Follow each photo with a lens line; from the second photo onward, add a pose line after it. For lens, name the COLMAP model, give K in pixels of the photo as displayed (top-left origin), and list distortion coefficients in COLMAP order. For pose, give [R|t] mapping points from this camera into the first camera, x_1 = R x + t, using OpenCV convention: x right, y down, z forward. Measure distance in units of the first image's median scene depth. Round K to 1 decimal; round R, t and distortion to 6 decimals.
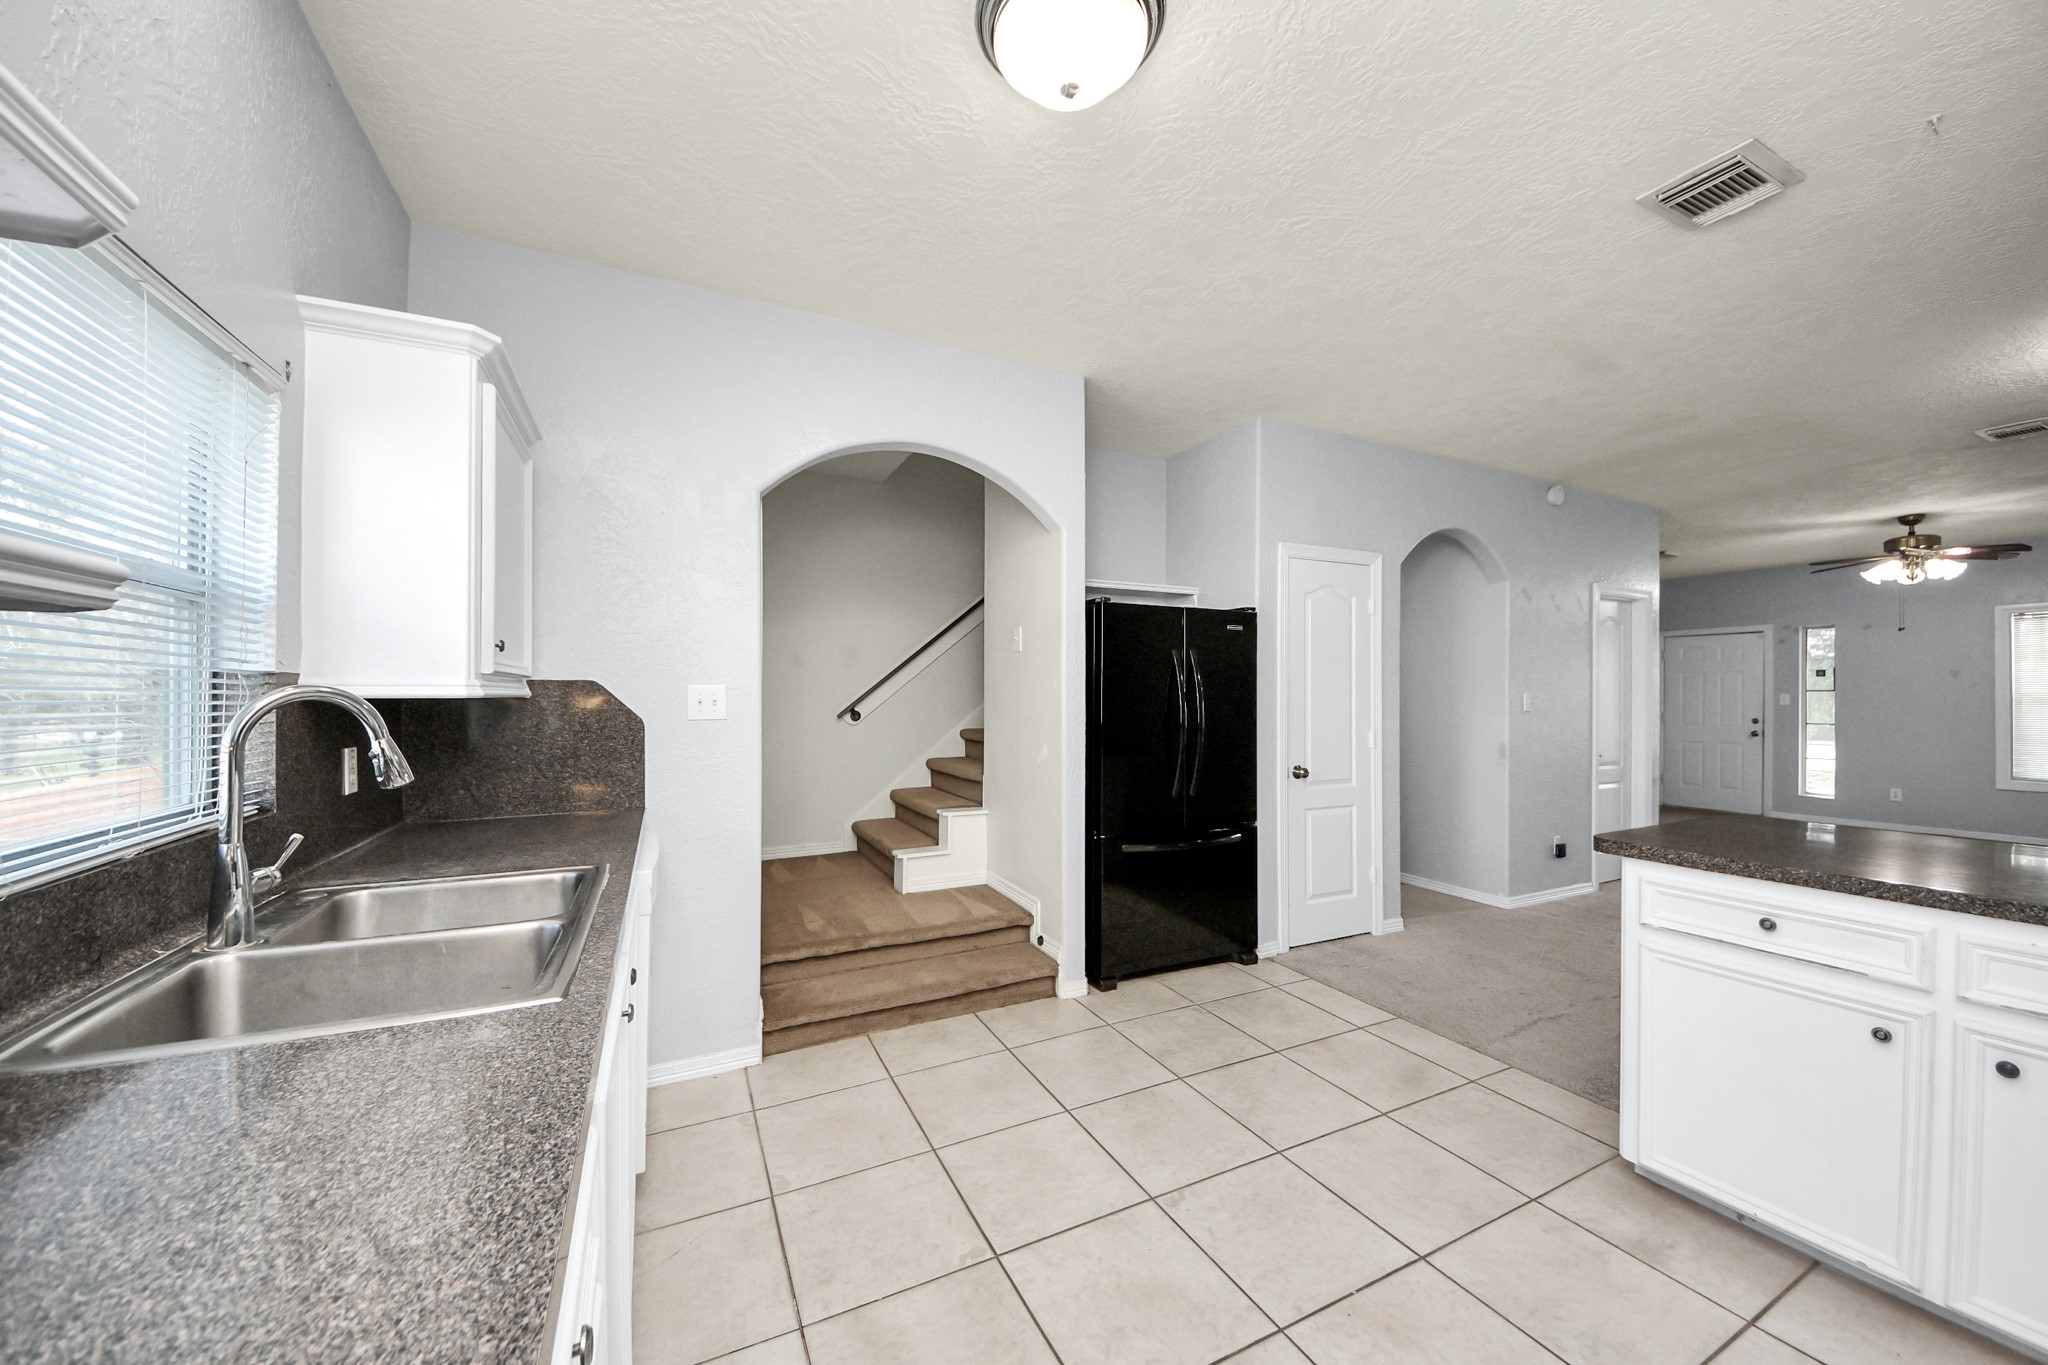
lens RADIAL K [[702.6, 0, 1024.0], [0, 702.6, 682.5], [0, 0, 1]] dist [-0.014368, -0.000036]
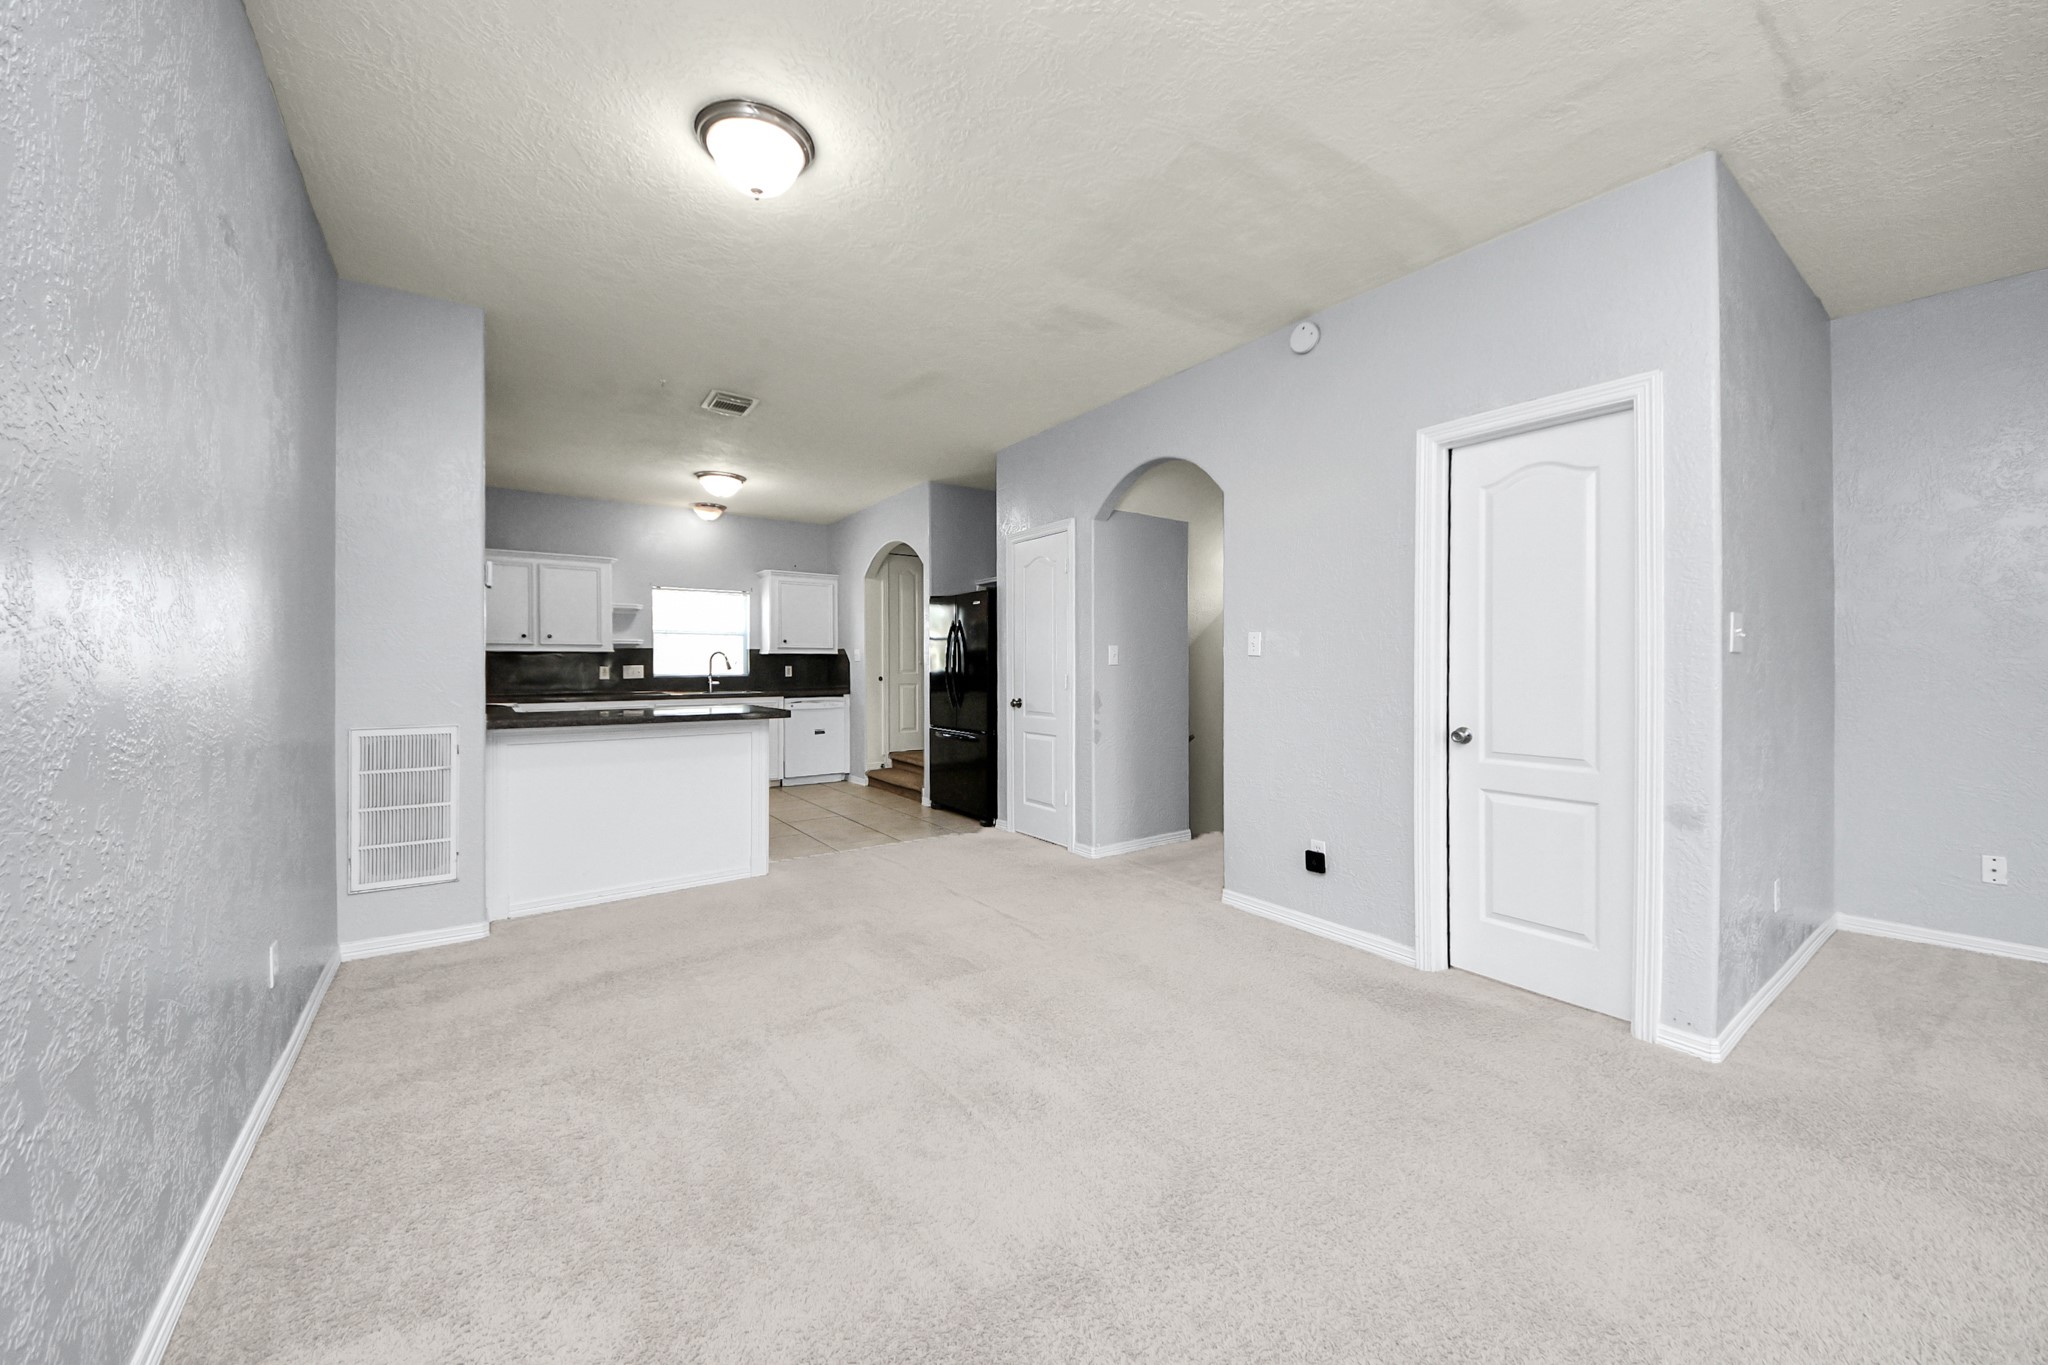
lens RADIAL K [[719.2, 0, 1024.0], [0, 719.2, 682.5], [0, 0, 1]] dist [0.000355, -0.005709]
pose [[0.169322, 0.015078, -0.985446, 2.303602], [0.017479, 0.999680, 0.018299, 0.087211], [0.985406, -0.020323, 0.169004, 1.052545]]
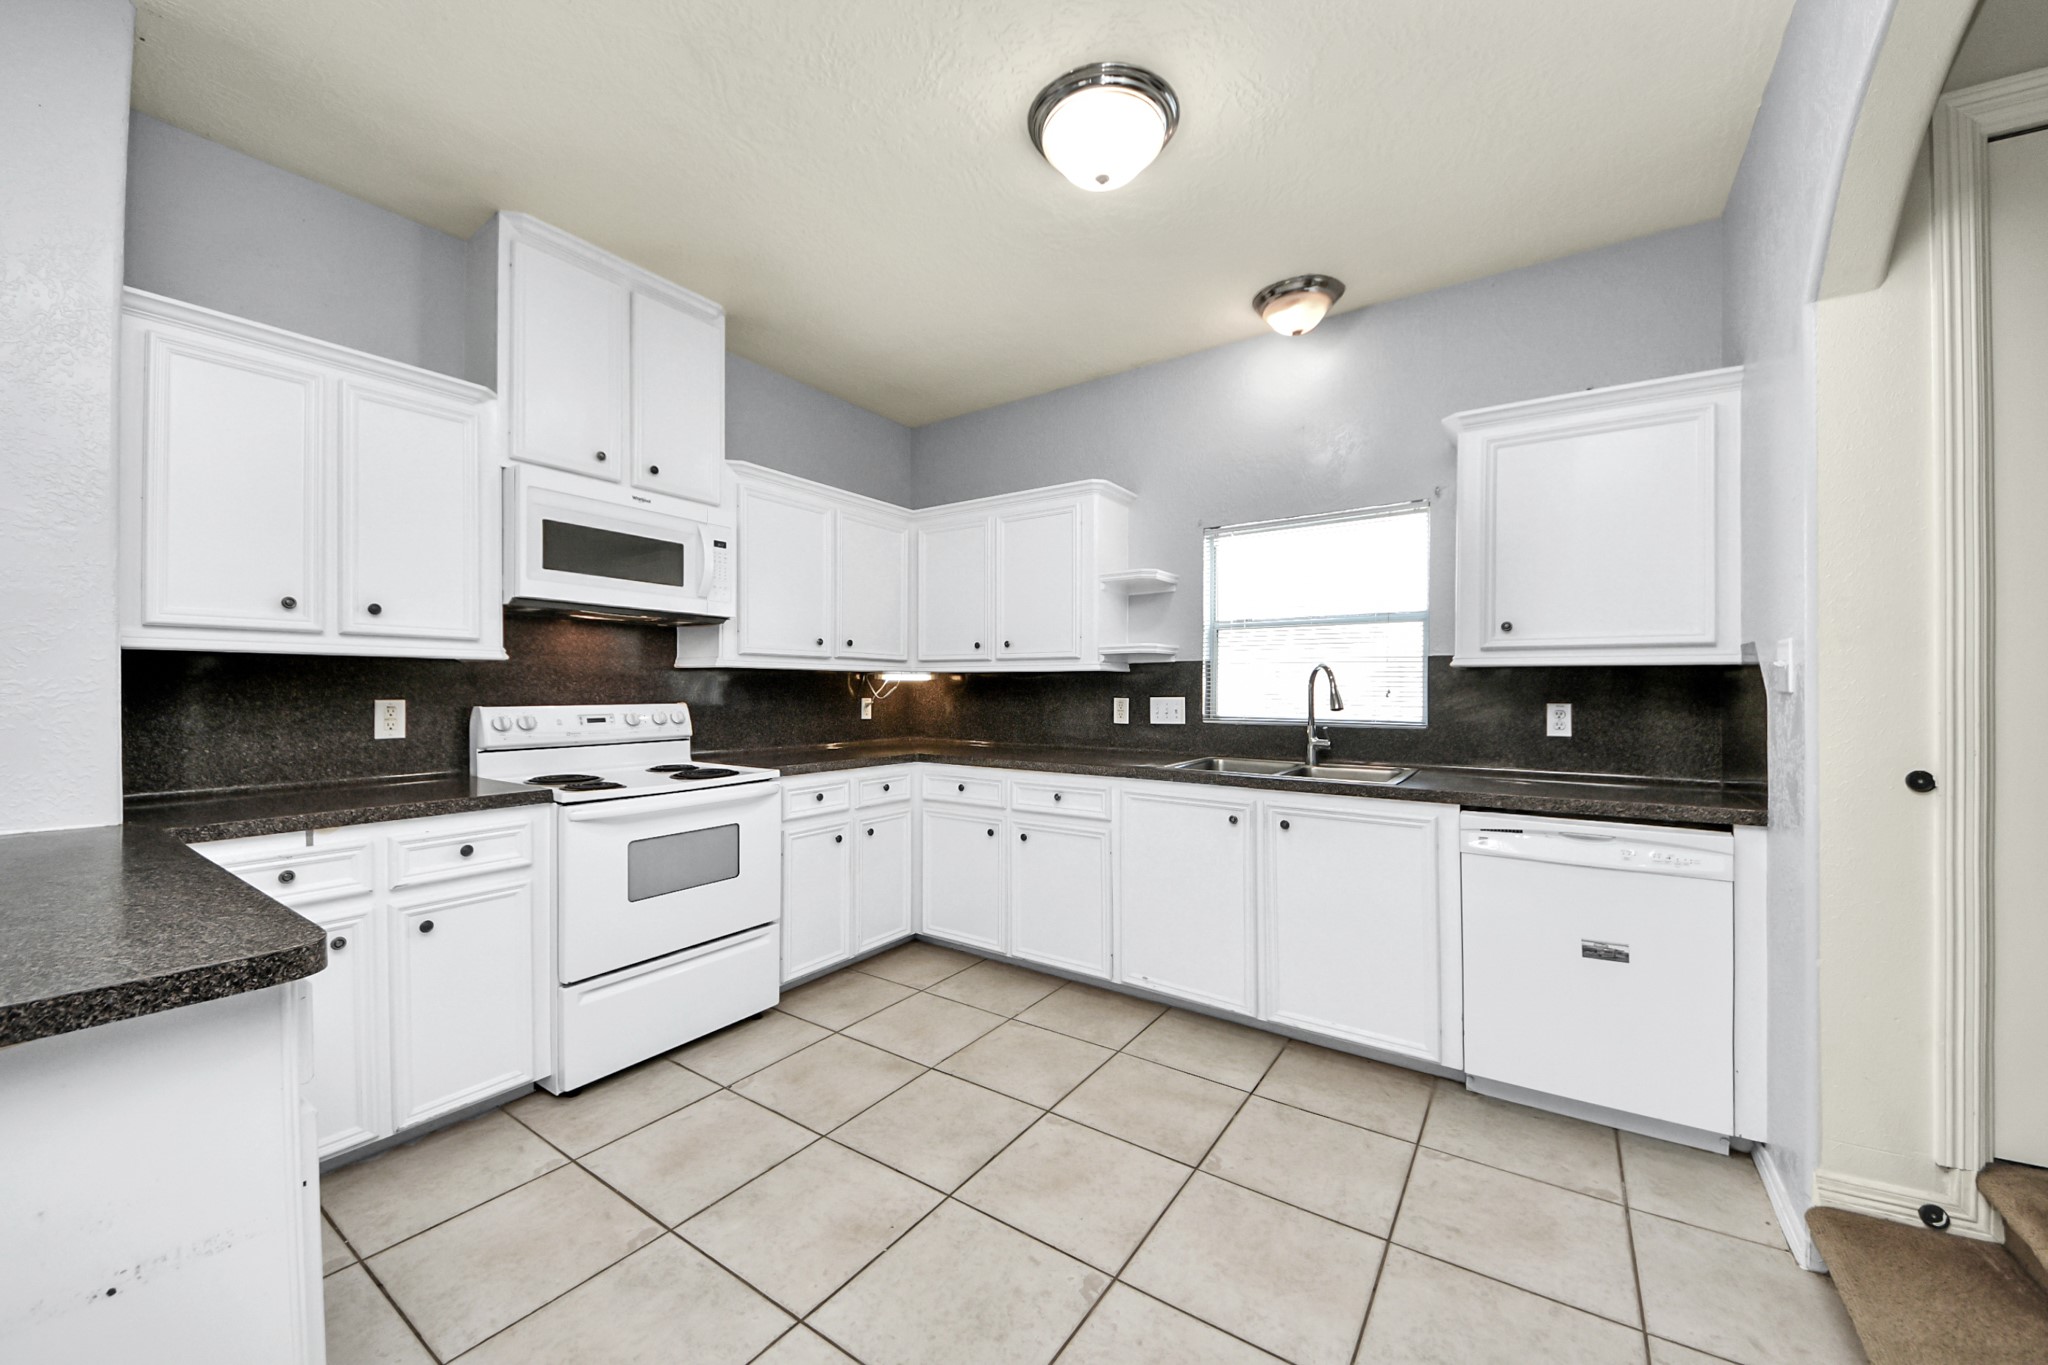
lens RADIAL K [[768.0, 0, 1021.9], [0, 768.0, 702.2], [0, 0, 1]] dist [0.028495, -0.023428]
pose [[-0.875740, 0.003445, -0.482771, 0.474858], [0.001594, 0.999990, 0.004245, 0.052658], [0.482781, 0.002947, -0.875736, 1.160878]]
